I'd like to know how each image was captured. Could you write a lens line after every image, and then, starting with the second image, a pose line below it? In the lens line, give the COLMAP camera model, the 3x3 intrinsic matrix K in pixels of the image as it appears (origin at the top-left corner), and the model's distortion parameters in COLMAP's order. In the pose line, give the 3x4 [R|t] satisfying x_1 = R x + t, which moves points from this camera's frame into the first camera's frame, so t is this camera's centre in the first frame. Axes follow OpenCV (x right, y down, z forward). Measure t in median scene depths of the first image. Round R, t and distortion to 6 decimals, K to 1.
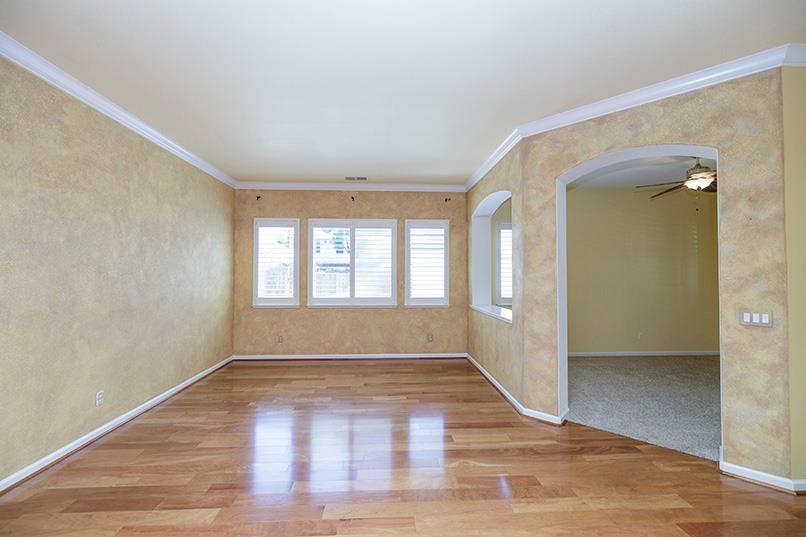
lens RADIAL K [[335.6, 0, 400.6], [0, 335.6, 267.3], [0, 0, 1]] dist [0.000230, 0.000148]
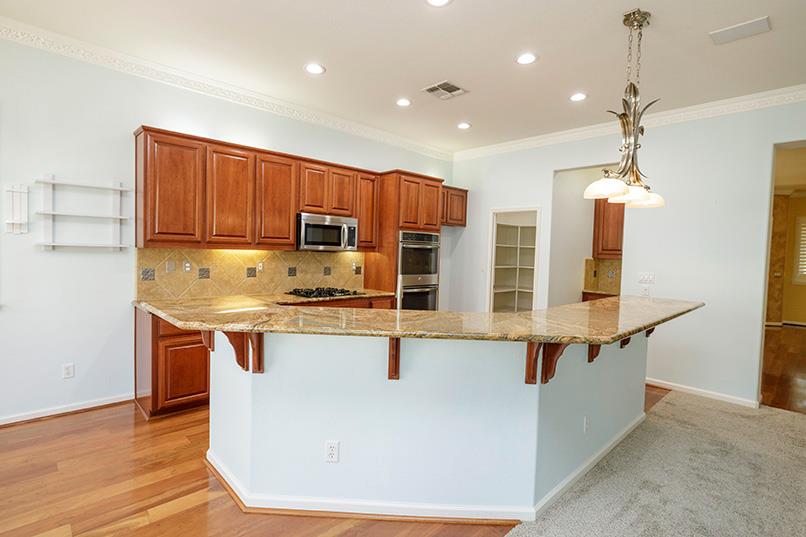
lens RADIAL K [[399.3, 0, 399.1], [0, 399.3, 266.4], [0, 0, 1]] dist [-0.003368, -0.000156]
pose [[0.759053, -0.006137, 0.651000, -2.781093], [-0.042942, 0.997306, 0.059472, 0.007151], [-0.649611, -0.073098, 0.756745, 0.341434]]
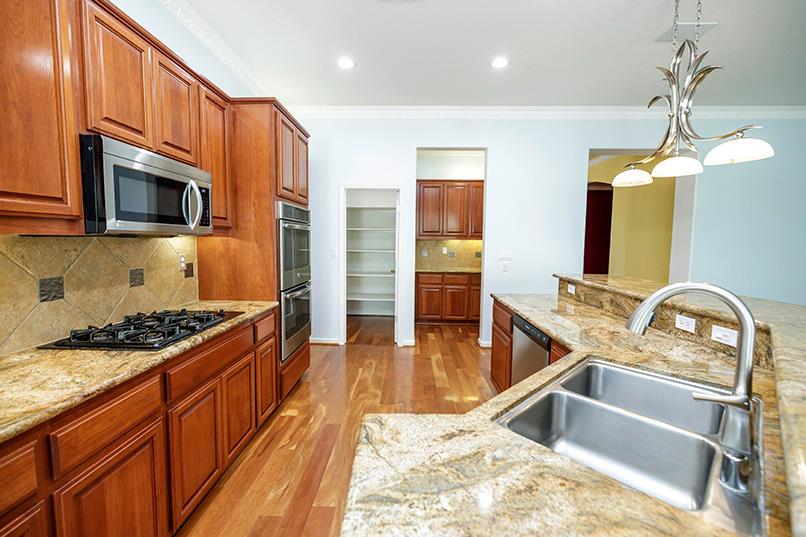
lens RADIAL K [[337.7, 0, 399.0], [0, 337.7, 265.3], [0, 0, 1]] dist [0.002266, 0.000096]
pose [[0.083392, -0.075853, 0.993626, -2.587561], [-0.033018, 0.996341, 0.078831, 0.038031], [-0.995970, -0.039382, 0.080582, 1.083226]]
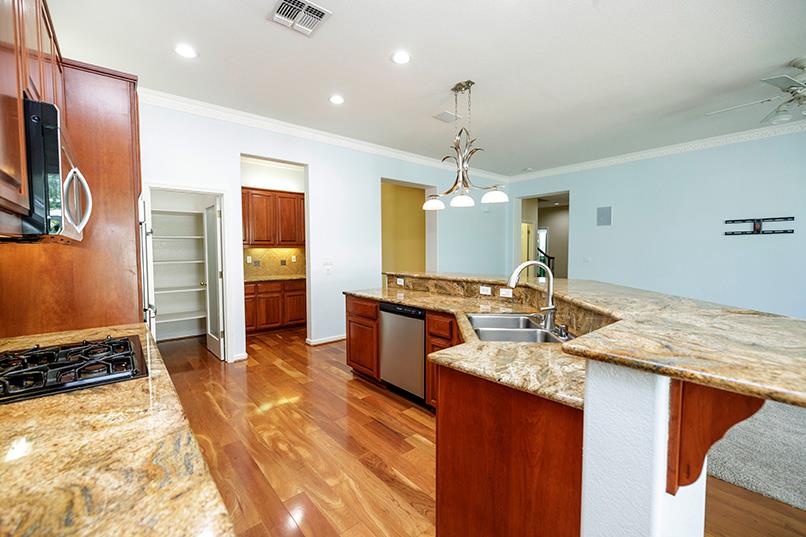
lens RADIAL K [[338.3, 0, 401.4], [0, 338.3, 267.0], [0, 0, 1]] dist [-0.000399, 0.000042]
pose [[-0.603224, -0.036918, 0.796717, -2.637234], [-0.013283, 0.999255, 0.036246, 0.056593], [-0.797461, 0.011281, -0.603264, 1.402418]]
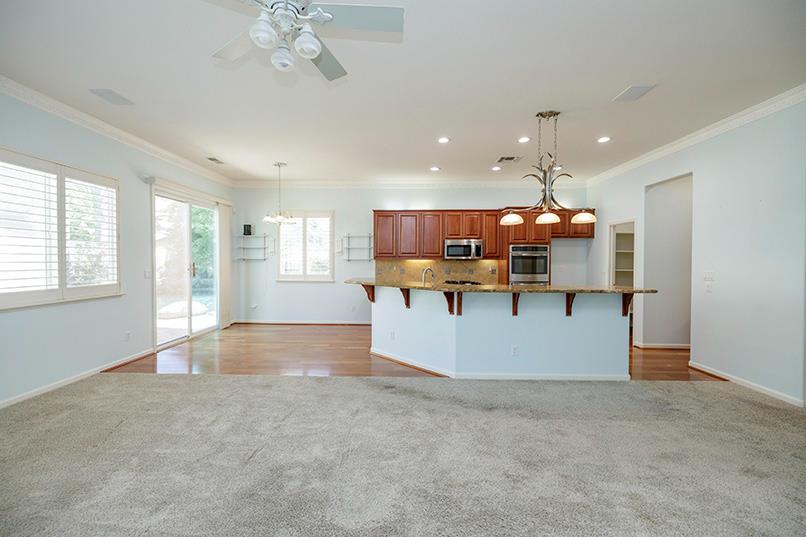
lens RADIAL K [[337.7, 0, 399.0], [0, 337.7, 265.3], [0, 0, 1]] dist [0.002266, 0.000096]
pose [[0.997146, 0.001928, -0.075472, -2.330999], [0.000925, 0.999287, 0.037750, 0.004290], [0.075491, -0.037712, 0.996433, -0.474960]]
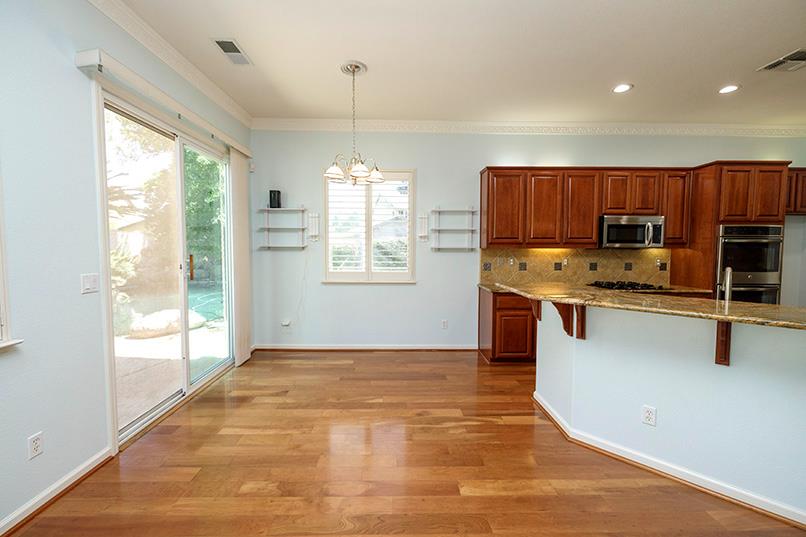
lens RADIAL K [[337.6, 0, 399.1], [0, 337.6, 264.4], [0, 0, 1]] dist [-0.000400, 0.000036]
pose [[0.999463, 0.003043, -0.032625, -2.895952], [-0.000594, 0.997198, 0.074808, 0.012929], [0.032761, -0.074749, 0.996664, 0.246631]]
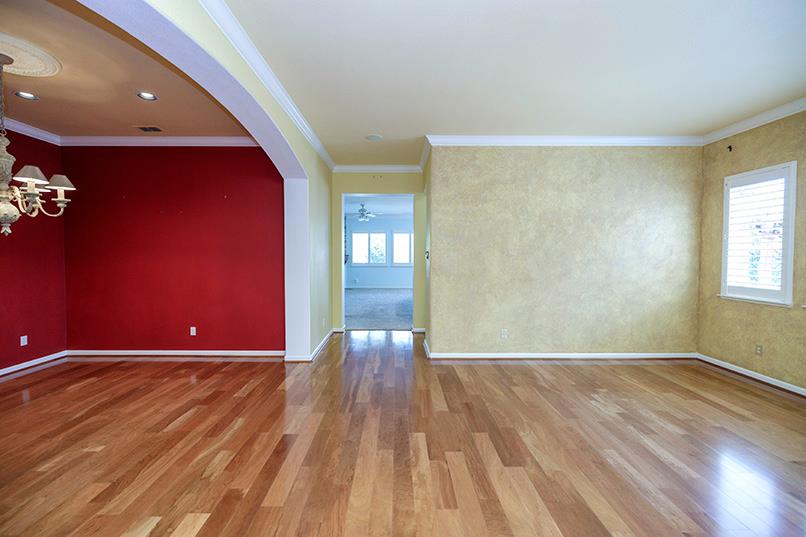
lens RADIAL K [[337.6, 0, 399.1], [0, 337.6, 264.4], [0, 0, 1]] dist [-0.000400, 0.000036]
pose [[-0.044478, 0.030278, -0.998551, 0.570262], [0.019010, 0.999385, 0.029456, 0.014616], [0.998829, -0.017672, -0.045026, 0.520733]]
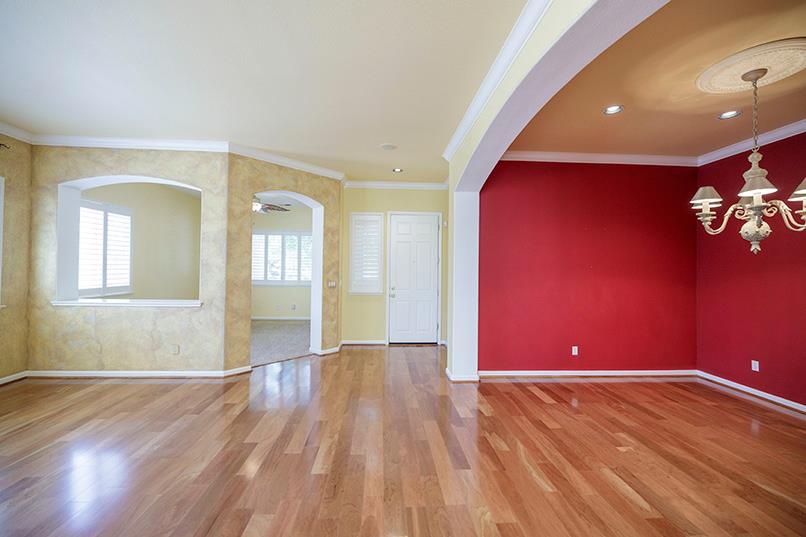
lens RADIAL K [[334.9, 0, 399.7], [0, 334.9, 266.0], [0, 0, 1]] dist [-0.001220, 0.000085]
pose [[-0.005076, 0.003462, 0.999981, -0.883082], [-0.036136, 0.999340, -0.003643, 0.012400], [-0.999334, -0.036154, -0.004948, 0.377699]]
